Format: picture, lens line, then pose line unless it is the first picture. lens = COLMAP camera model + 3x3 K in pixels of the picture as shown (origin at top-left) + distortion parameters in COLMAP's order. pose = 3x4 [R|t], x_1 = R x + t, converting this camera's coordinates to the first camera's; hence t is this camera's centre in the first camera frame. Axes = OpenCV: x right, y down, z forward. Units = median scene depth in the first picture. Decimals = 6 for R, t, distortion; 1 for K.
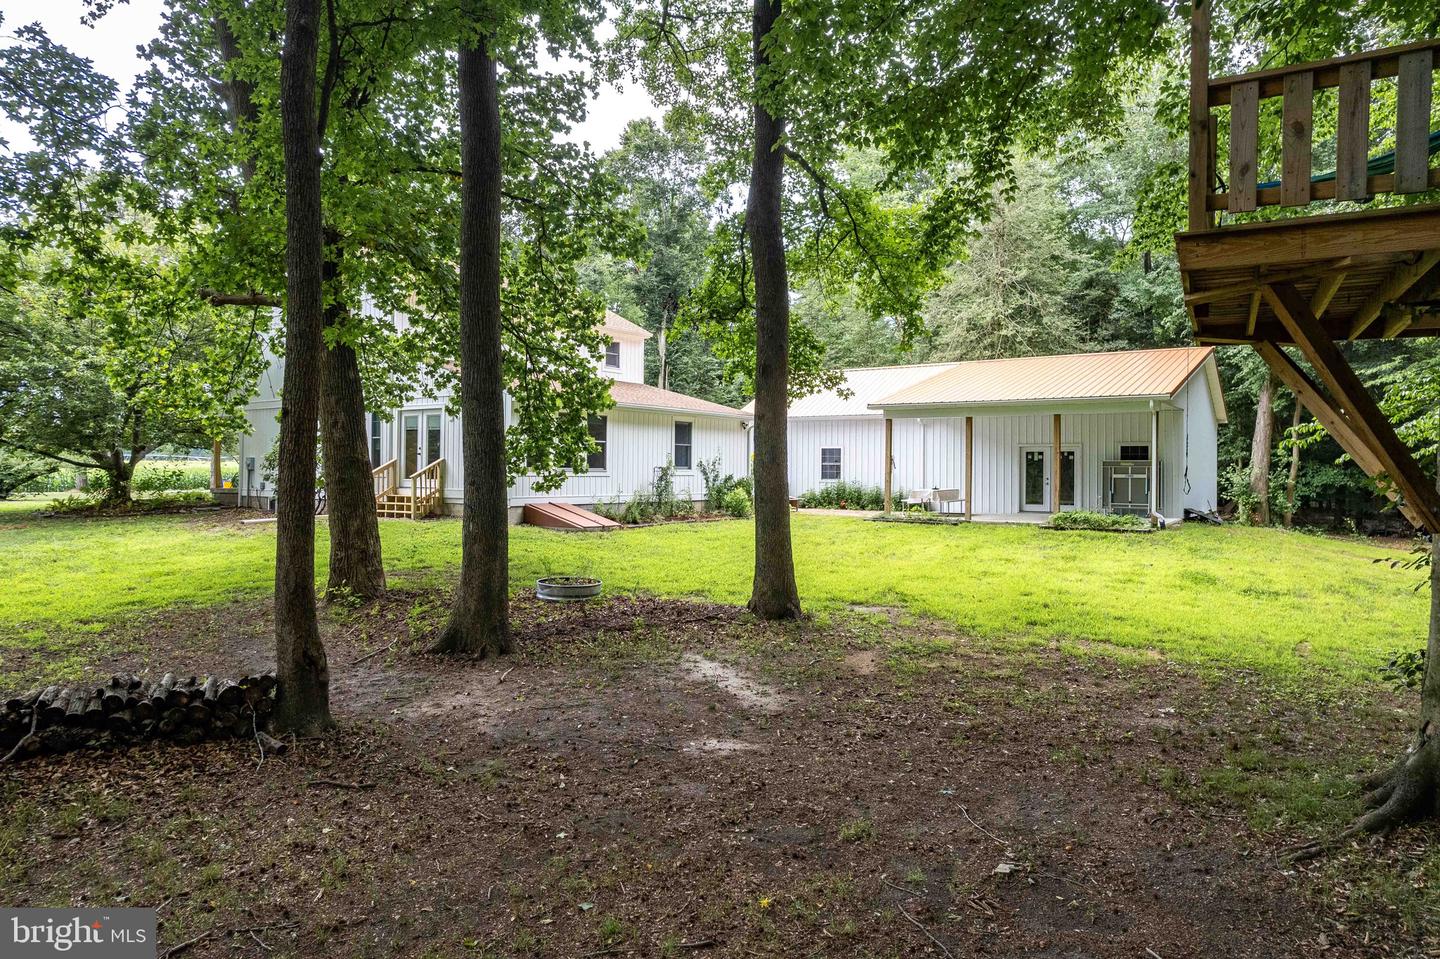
lens RADIAL K [[945.2, 0, 720.0], [0, 945.2, 479.5], [0, 0, 1]] dist [-0.085288, 0.090165]
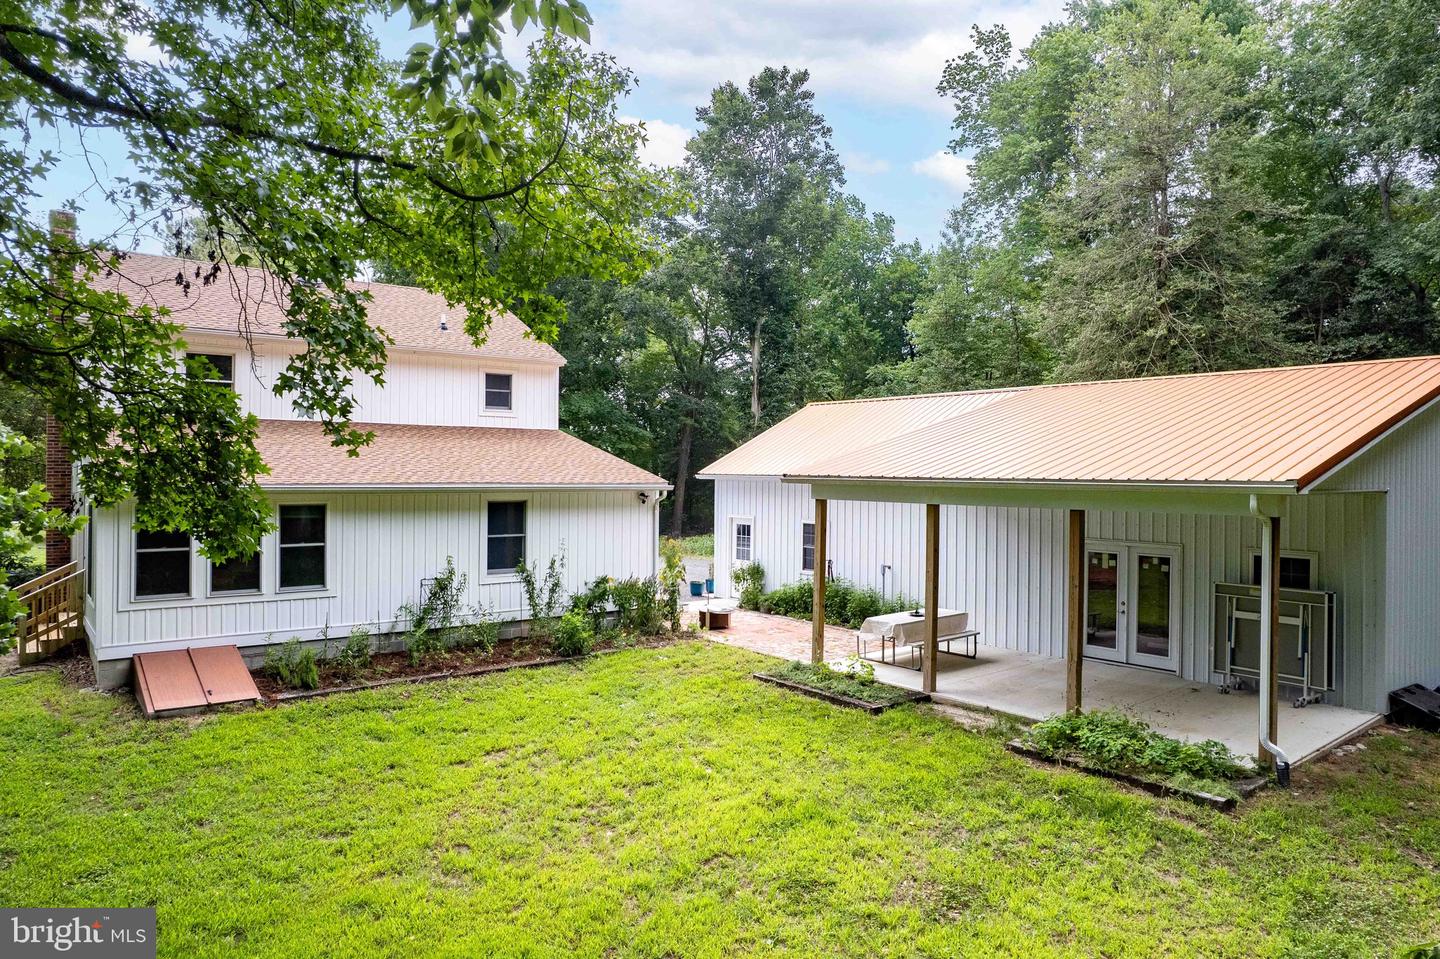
lens RADIAL K [[945.2, 0, 720.0], [0, 945.2, 479.5], [0, 0, 1]] dist [-0.085288, 0.090165]
pose [[0.961436, 0.003103, -0.275011, 0.235329], [-0.003207, 0.999995, 0.000069, -0.064067], [0.275010, 0.000816, 0.961441, 0.345817]]
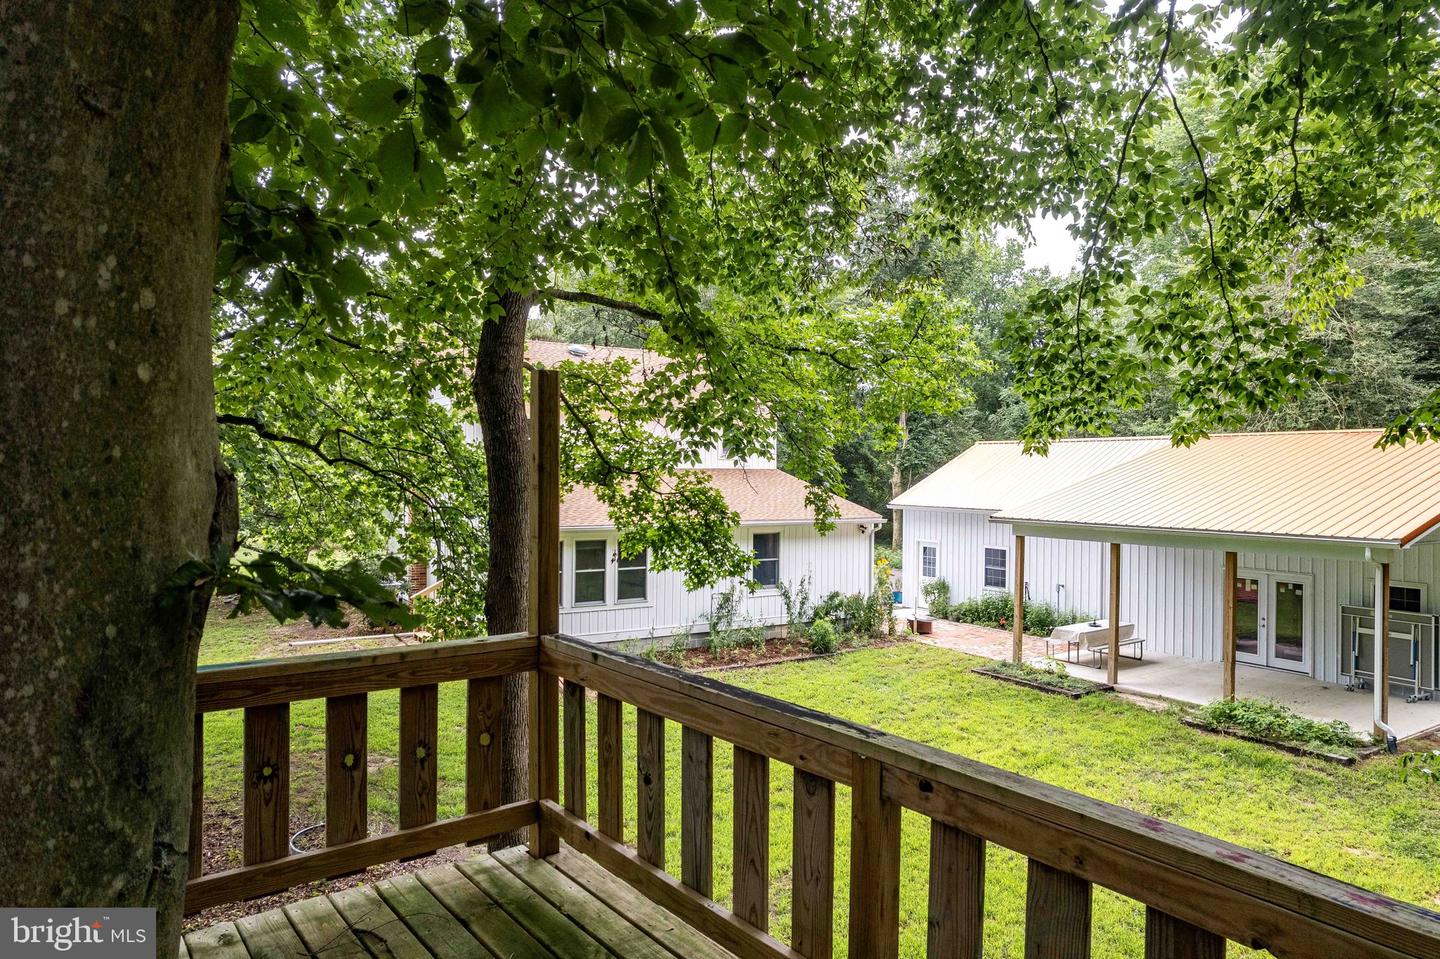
lens RADIAL K [[945.2, 0, 720.0], [0, 945.2, 479.5], [0, 0, 1]] dist [-0.085288, 0.090165]
pose [[0.926332, 0.002789, -0.376699, 0.201546], [-0.003715, 0.999992, -0.001732, -0.090097], [0.376691, 0.003004, 0.926334, 0.167612]]
